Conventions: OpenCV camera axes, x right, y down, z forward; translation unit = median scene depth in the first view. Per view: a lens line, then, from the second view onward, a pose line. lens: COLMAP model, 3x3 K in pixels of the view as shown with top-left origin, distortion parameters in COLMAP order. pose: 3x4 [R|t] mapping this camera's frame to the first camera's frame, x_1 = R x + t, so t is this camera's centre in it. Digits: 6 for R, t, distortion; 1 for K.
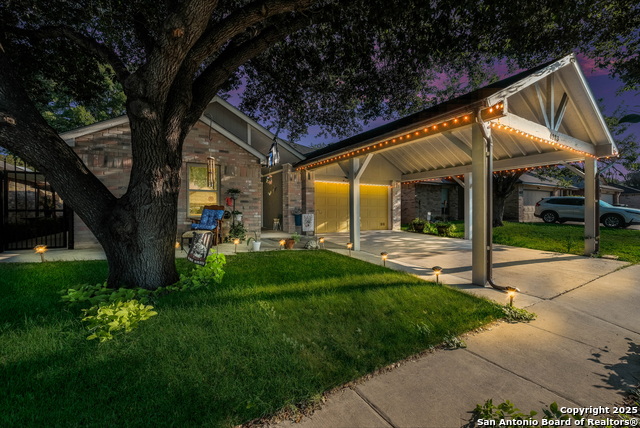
lens RADIAL K [[276.3, 0, 318.0], [0, 276.3, 215.7], [0, 0, 1]] dist [-0.002256, 0.000875]
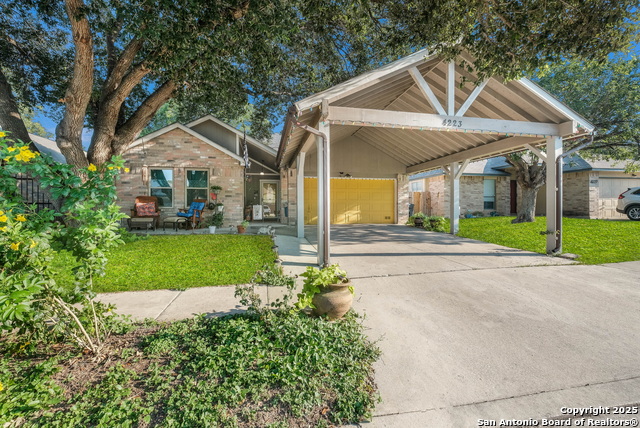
lens RADIAL K [[276.3, 0, 322.4], [0, 276.3, 212.7], [0, 0, 1]] dist [-0.002256, 0.000875]
pose [[0.940132, 0.006970, -0.340740, 0.479935], [-0.006985, 0.999975, 0.001183, 0.017109], [0.340740, 0.001268, 0.940157, -0.031837]]
